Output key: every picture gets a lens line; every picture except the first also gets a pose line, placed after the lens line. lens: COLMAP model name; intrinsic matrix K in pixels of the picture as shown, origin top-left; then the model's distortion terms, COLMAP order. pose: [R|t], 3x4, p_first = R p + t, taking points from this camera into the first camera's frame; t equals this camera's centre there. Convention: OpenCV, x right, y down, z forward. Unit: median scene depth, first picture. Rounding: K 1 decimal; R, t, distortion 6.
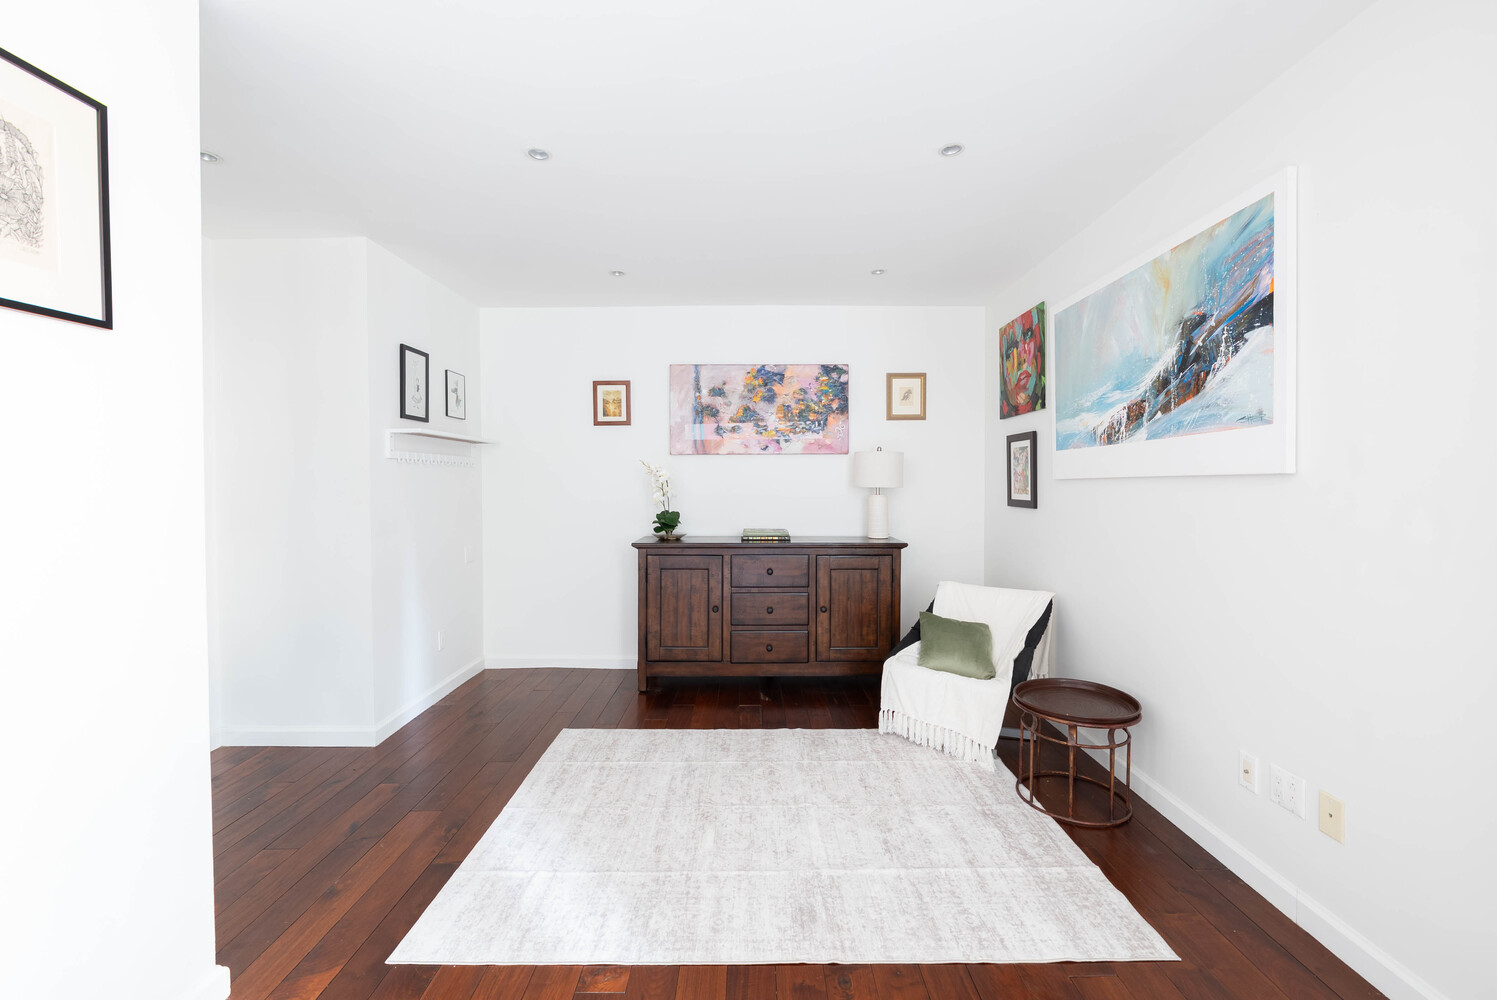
lens RADIAL K [[550.6, 0, 771.8], [0, 550.6, 496.1], [0, 0, 1]] dist [-0.002254, -0.000066]
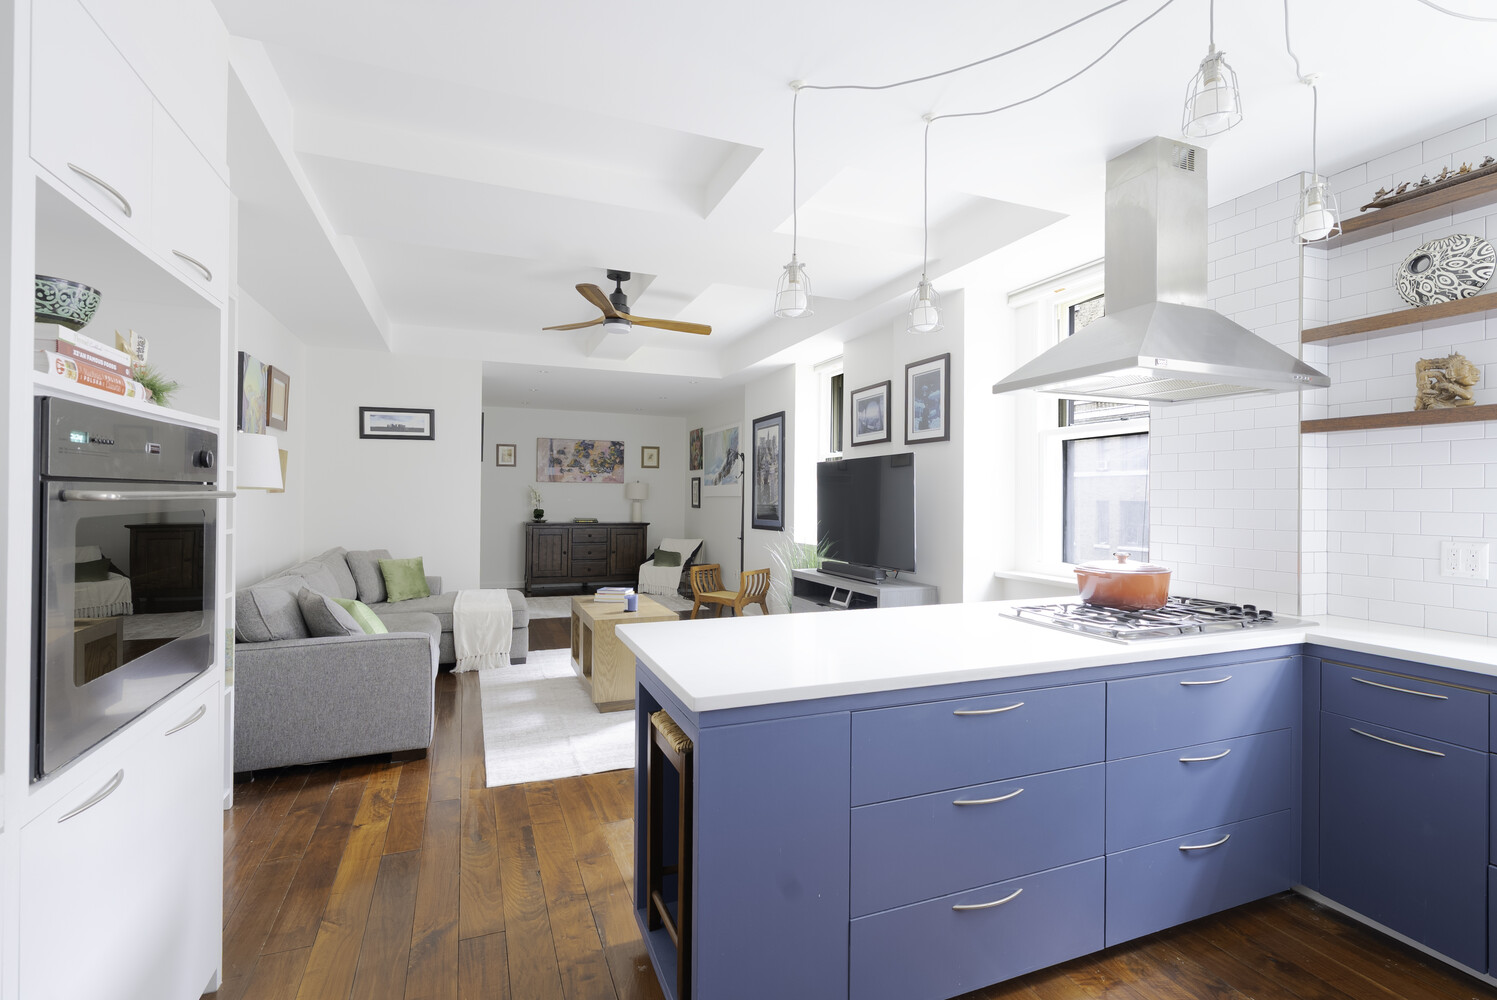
lens RADIAL K [[691.2, 0, 750.1], [0, 691.2, 502.4], [0, 0, 1]] dist [-0.001770, -0.000028]
pose [[0.932374, 0.011569, 0.361310, -0.376845], [-0.006648, 0.999867, -0.014860, 0.035285], [-0.361434, 0.011454, 0.932327, -1.702854]]
